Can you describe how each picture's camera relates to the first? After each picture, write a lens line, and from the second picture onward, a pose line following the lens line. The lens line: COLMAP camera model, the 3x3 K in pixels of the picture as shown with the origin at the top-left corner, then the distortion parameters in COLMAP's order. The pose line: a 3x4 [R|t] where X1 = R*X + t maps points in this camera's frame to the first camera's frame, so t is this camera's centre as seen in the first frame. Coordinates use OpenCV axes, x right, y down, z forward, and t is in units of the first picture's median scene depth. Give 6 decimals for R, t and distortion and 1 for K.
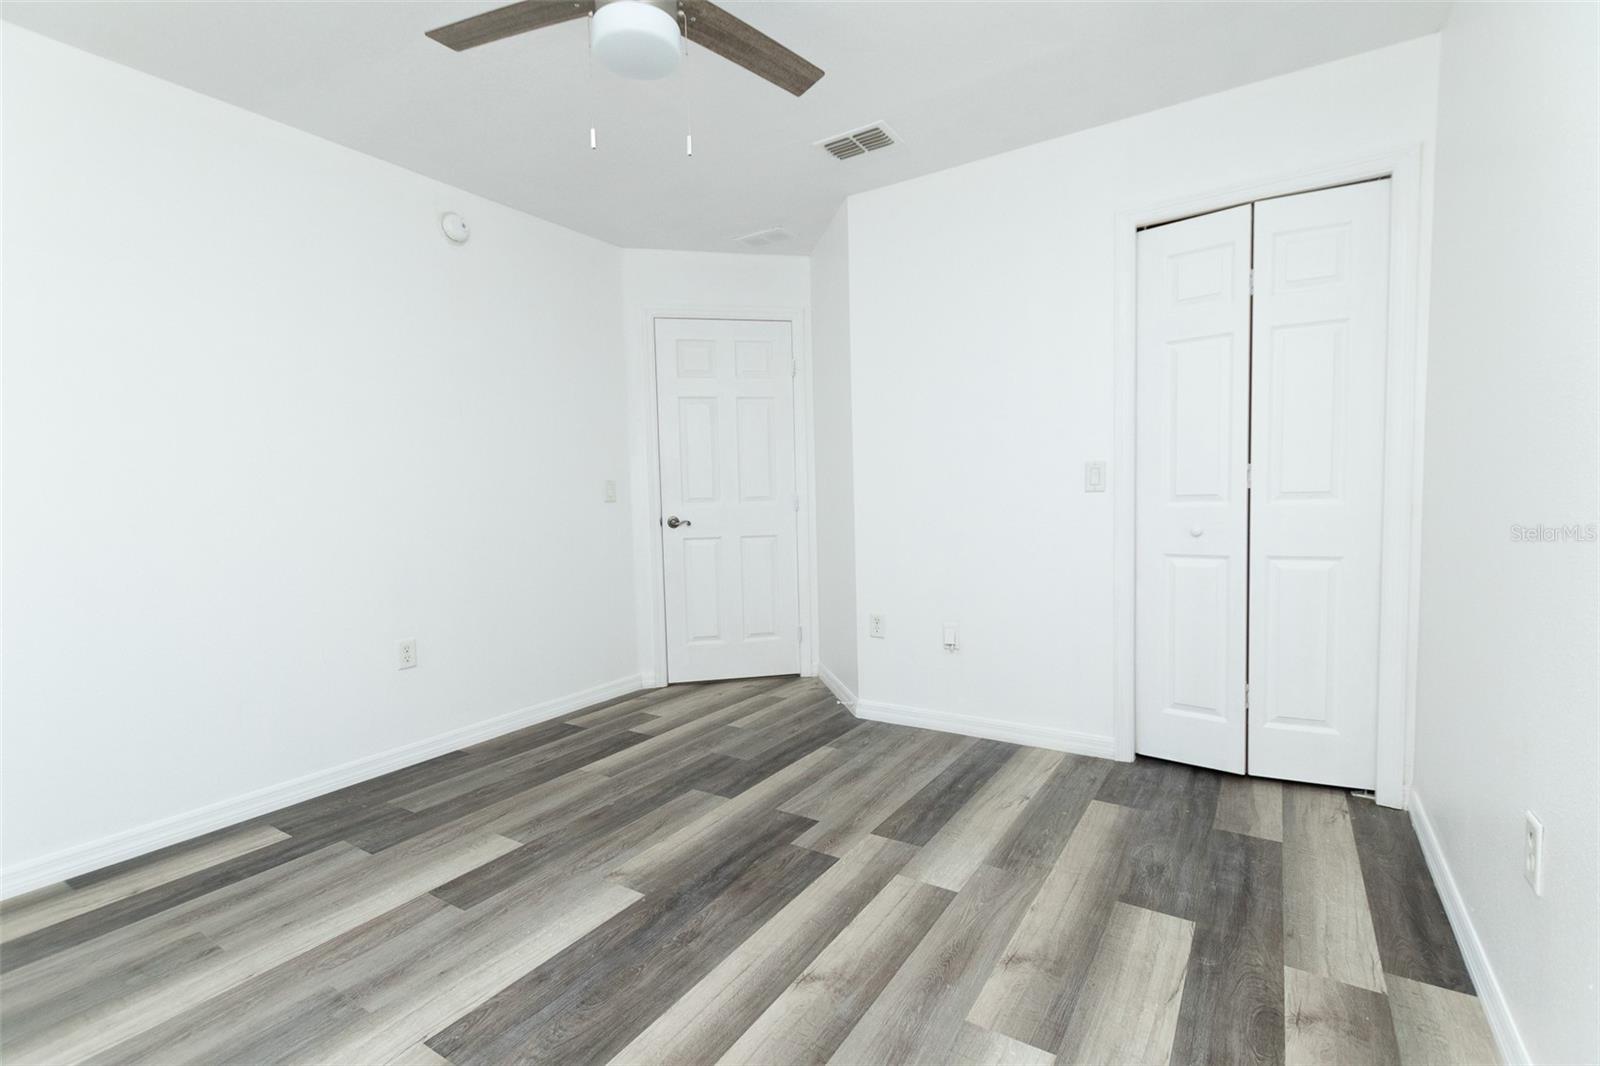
lens RADIAL K [[725.0, 0, 806.4], [0, 725.0, 545.7], [0, 0, 1]] dist [0.009730, -0.003511]
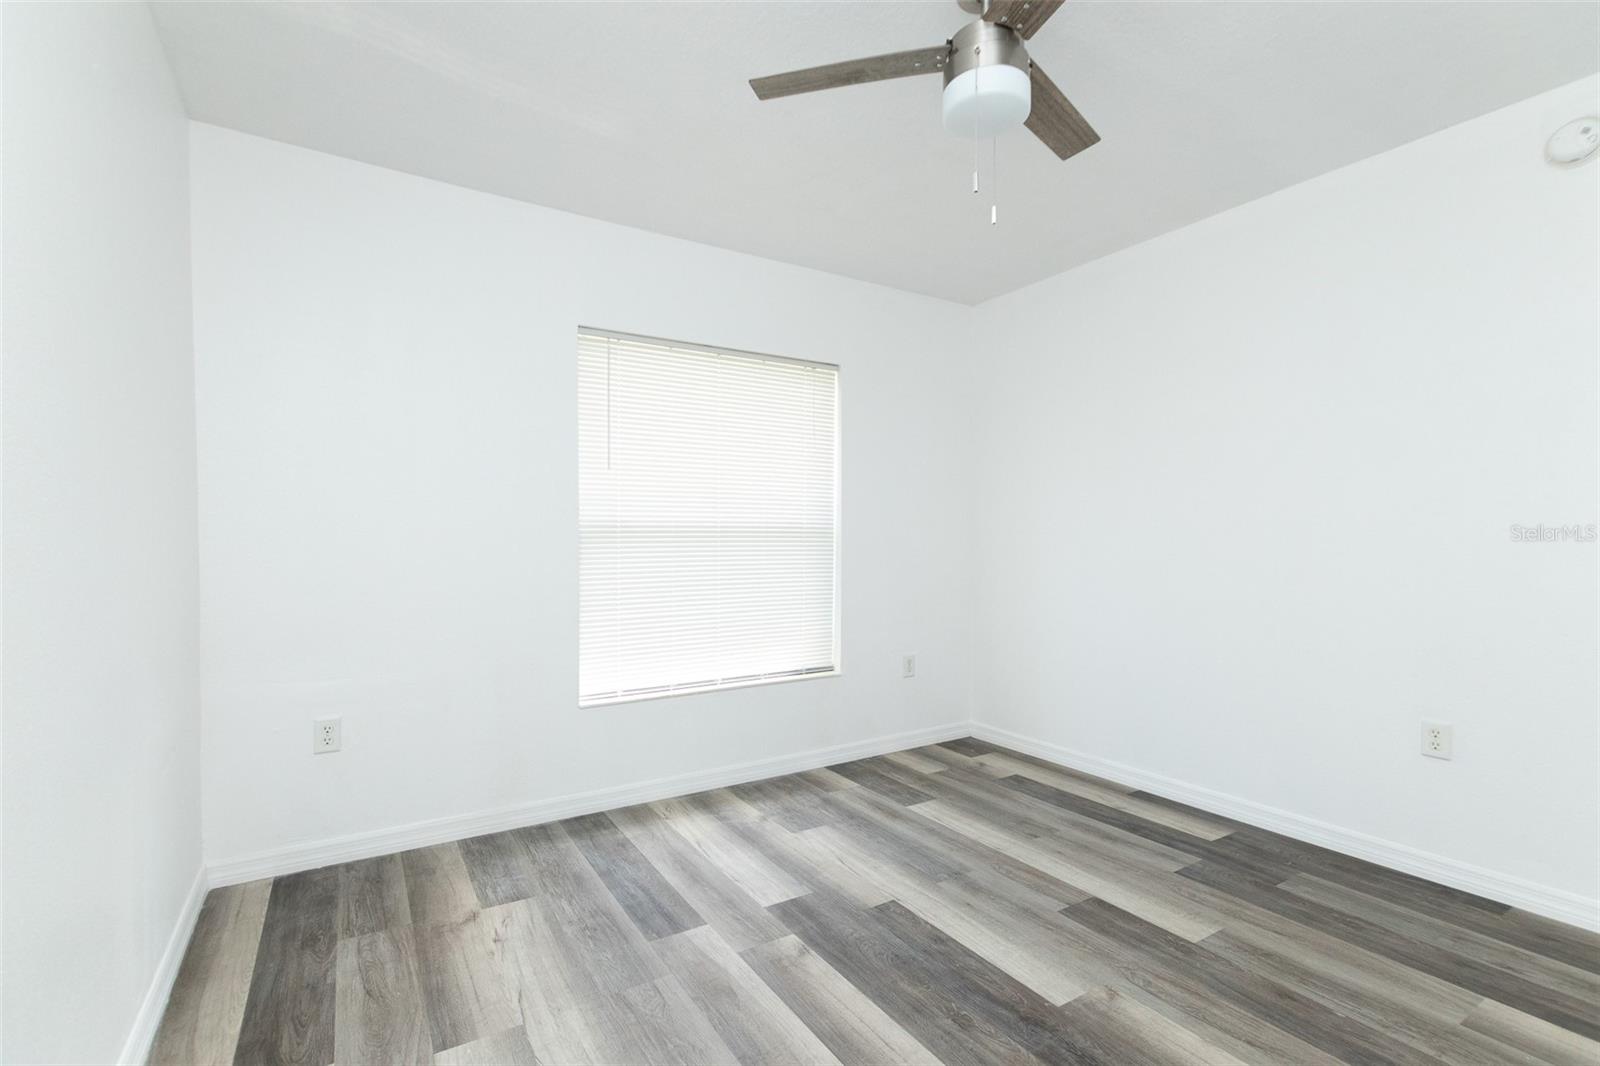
lens RADIAL K [[725.0, 0, 803.5], [0, 725.0, 546.0], [0, 0, 1]] dist [0.009730, -0.003511]
pose [[-0.422630, 0.031436, -0.905757, 0.509394], [-0.054476, 0.996710, 0.060011, -0.079773], [0.904664, 0.074705, -0.419527, 0.782871]]
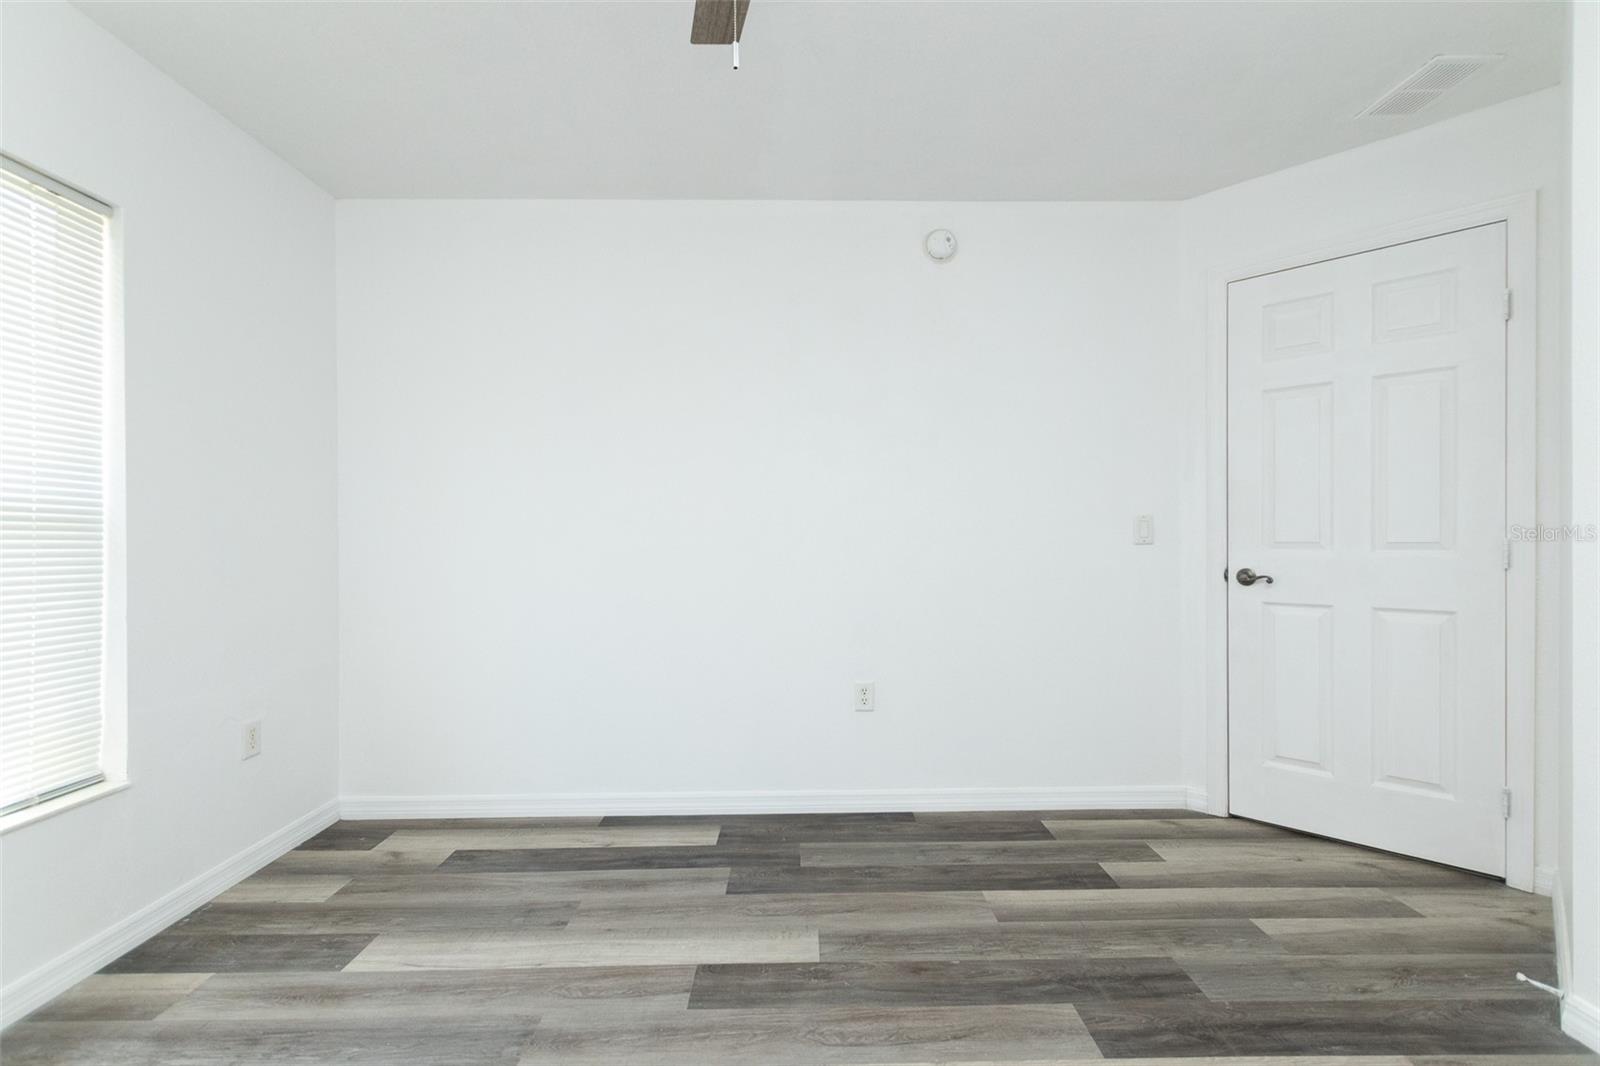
lens RADIAL K [[725.0, 0, 807.6], [0, 725.0, 545.2], [0, 0, 1]] dist [0.009730, -0.003511]
pose [[0.552996, 0.027550, -0.832728, 0.235854], [-0.067535, 0.997647, -0.011842, -0.039844], [0.830442, 0.062787, 0.553555, 0.437455]]
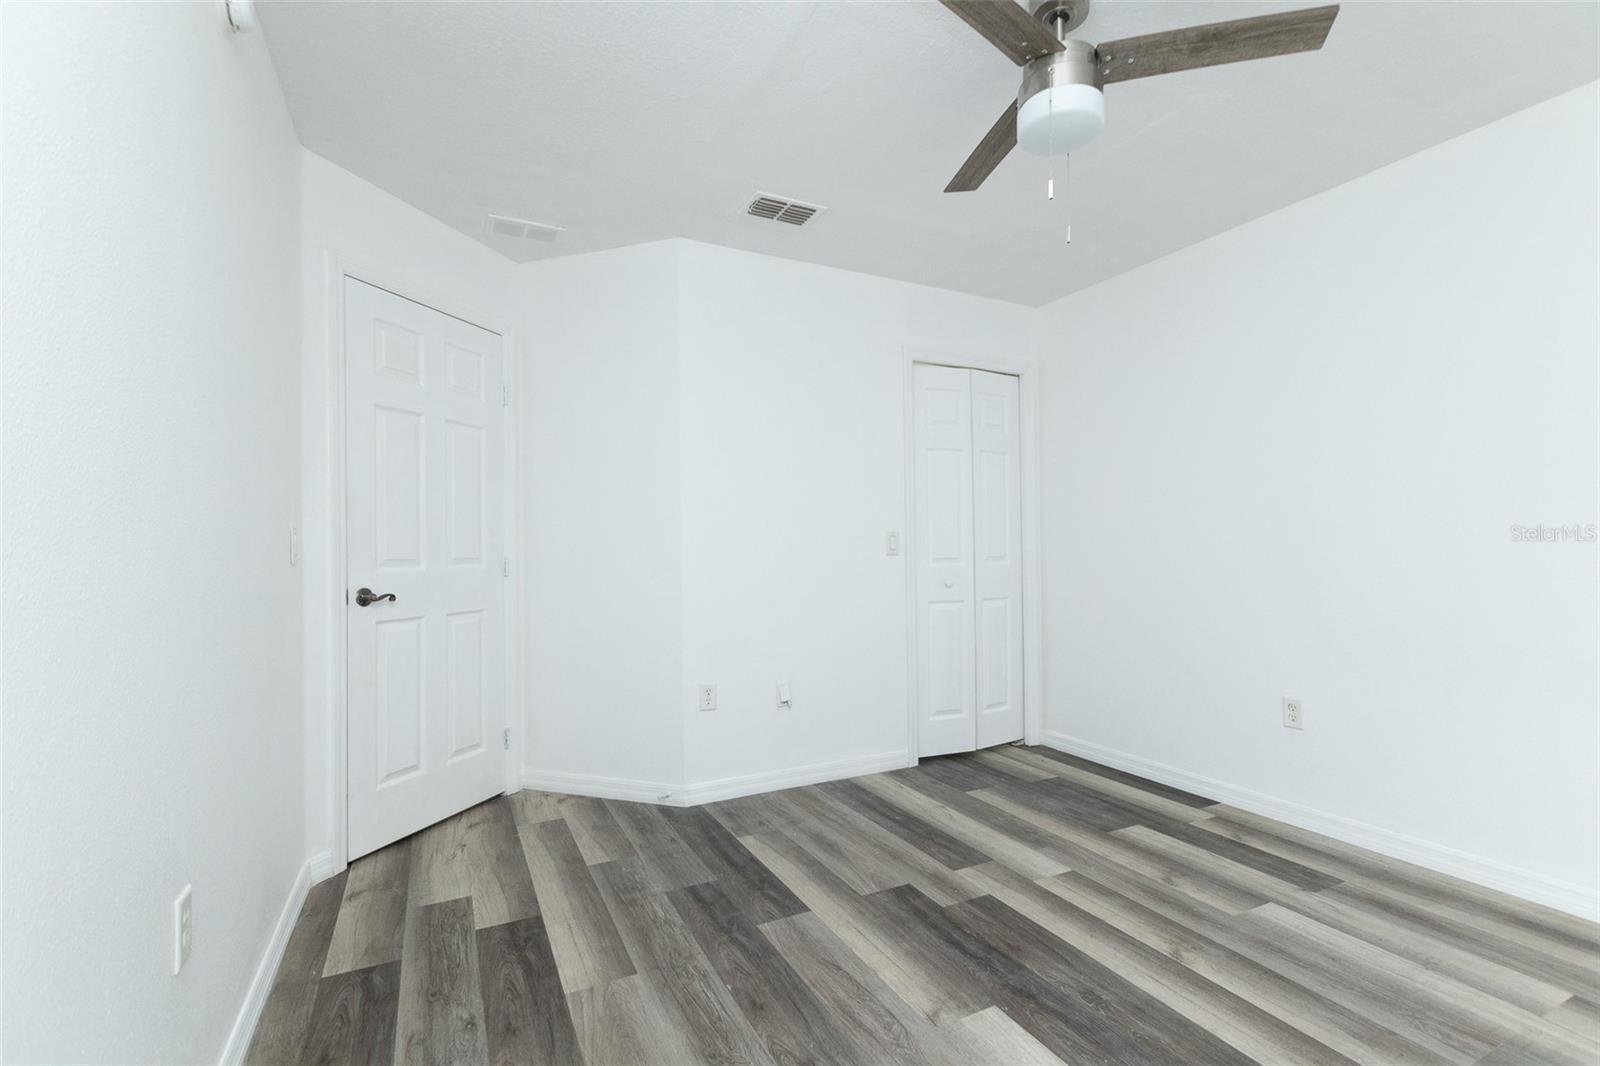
lens RADIAL K [[725.0, 0, 804.6], [0, 725.0, 546.8], [0, 0, 1]] dist [0.009730, -0.003511]
pose [[0.502217, 0.022638, 0.864446, -0.828252], [0.057668, 0.996555, -0.059601, -0.024285], [-0.862817, 0.079783, 0.499181, 0.534079]]
